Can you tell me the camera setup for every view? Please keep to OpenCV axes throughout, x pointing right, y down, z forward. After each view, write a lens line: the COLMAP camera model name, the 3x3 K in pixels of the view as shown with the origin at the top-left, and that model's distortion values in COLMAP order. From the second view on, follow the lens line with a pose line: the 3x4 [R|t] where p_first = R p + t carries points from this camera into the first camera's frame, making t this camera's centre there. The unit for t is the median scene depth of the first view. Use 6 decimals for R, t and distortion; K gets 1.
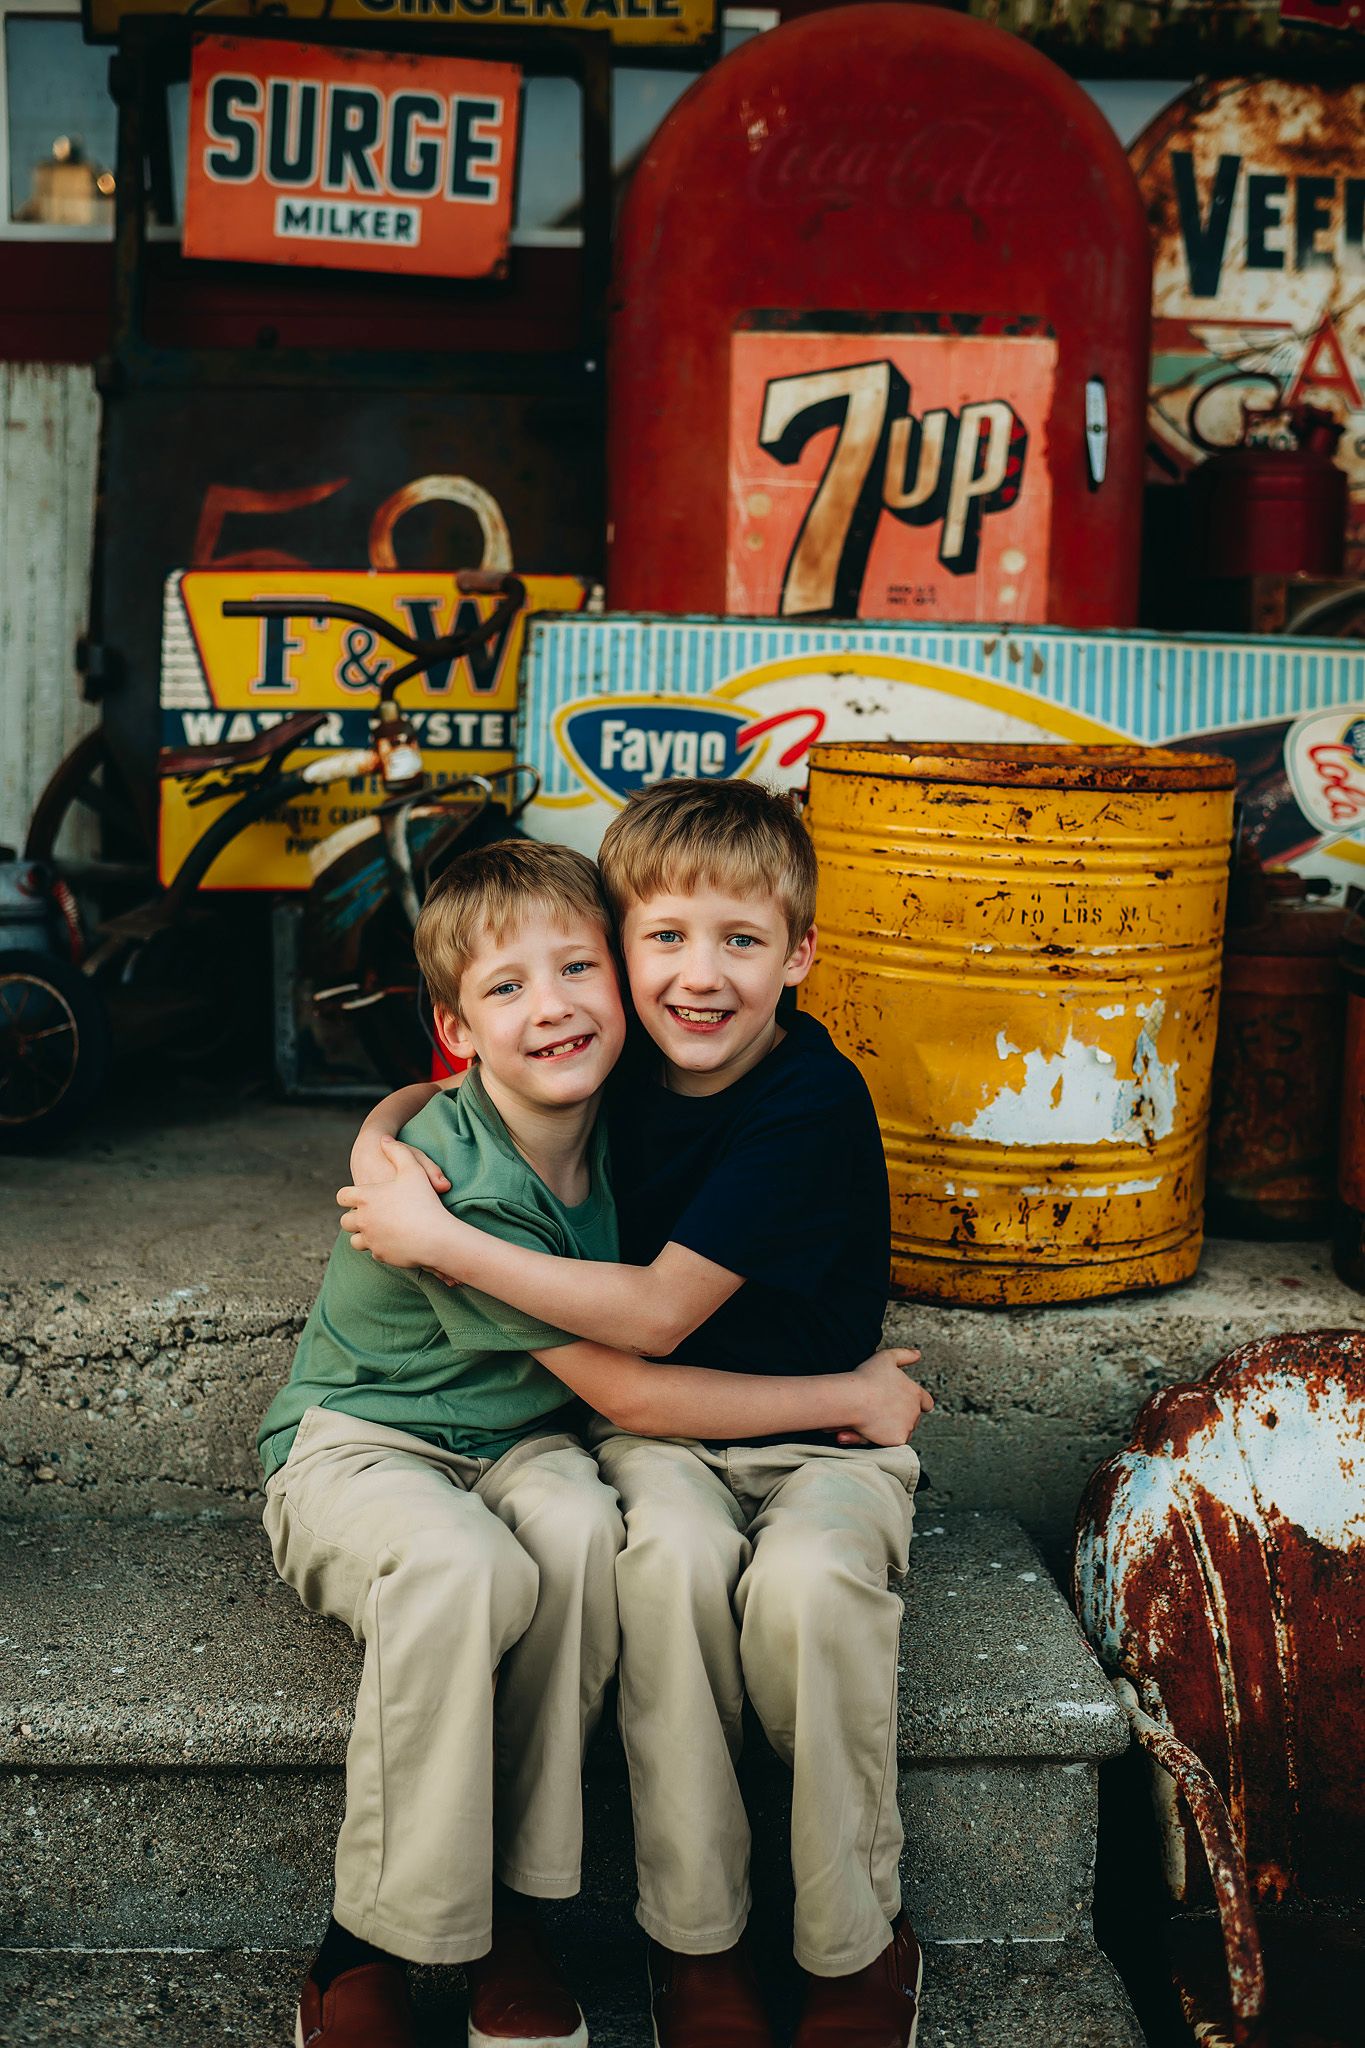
lens RADIAL K [[2036.6, 0, 682.5], [0, 2036.6, 1024.0], [0, 0, 1]] dist [-0.104010, 0.099892]
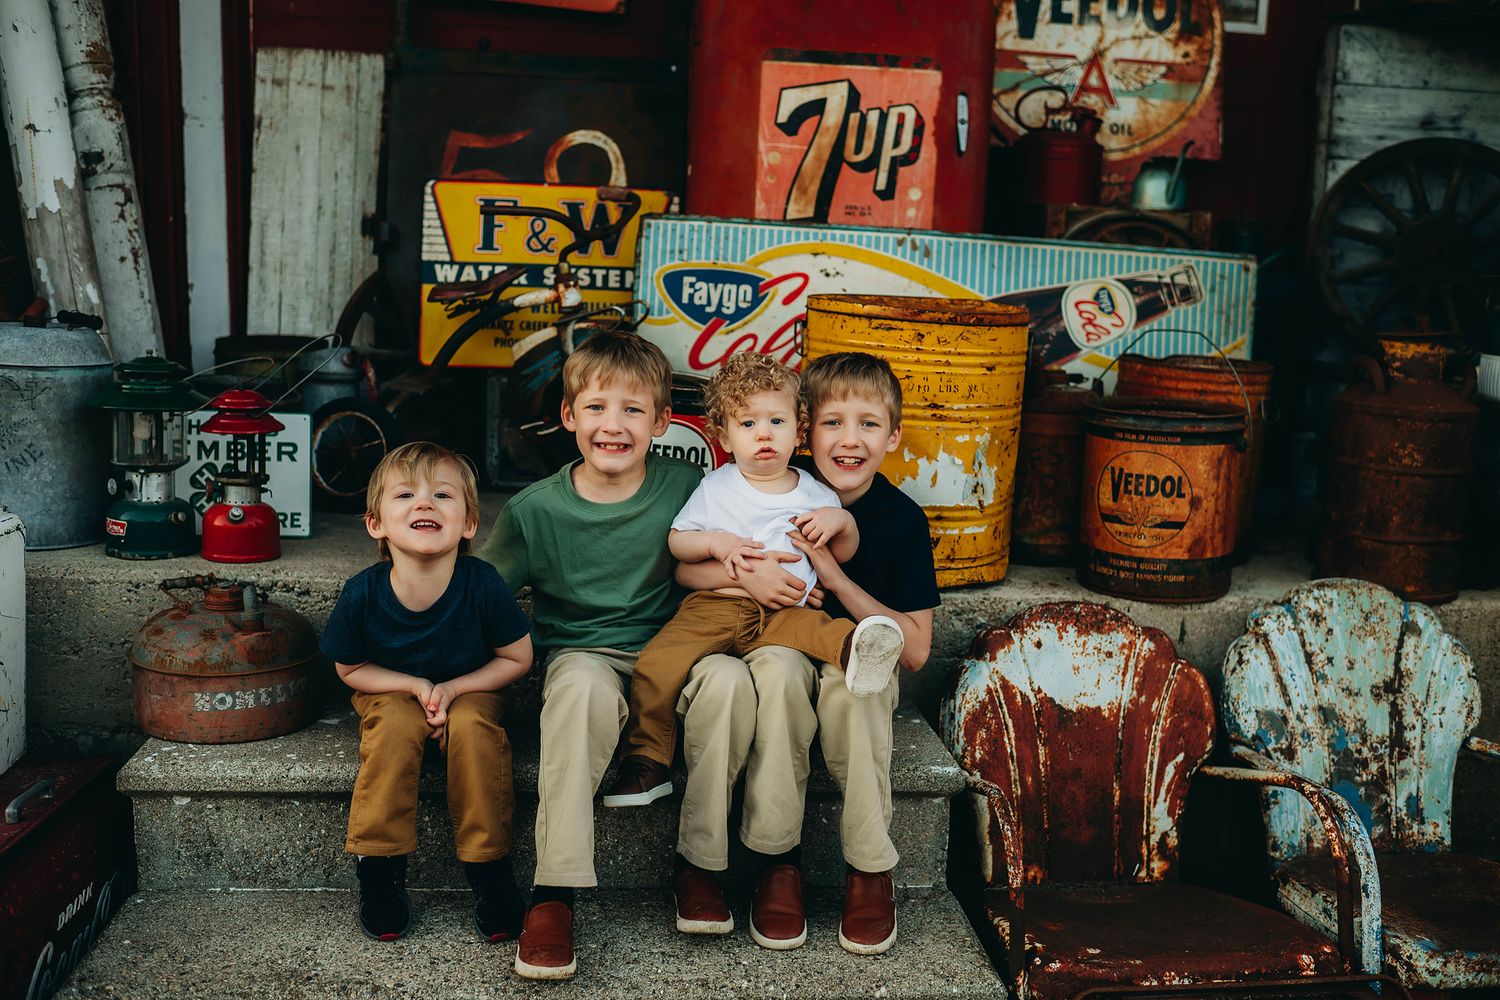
lens RADIAL K [[1491.6, 0, 761.4], [0, 1491.6, 500.2], [0, 0, 1]] dist [-0.104010, 0.099892]
pose [[0.997284, 0.017860, 0.071448, -0.061921], [-0.018828, 0.999740, 0.012898, 0.028887], [-0.071199, -0.014208, 0.997361, -0.310673]]
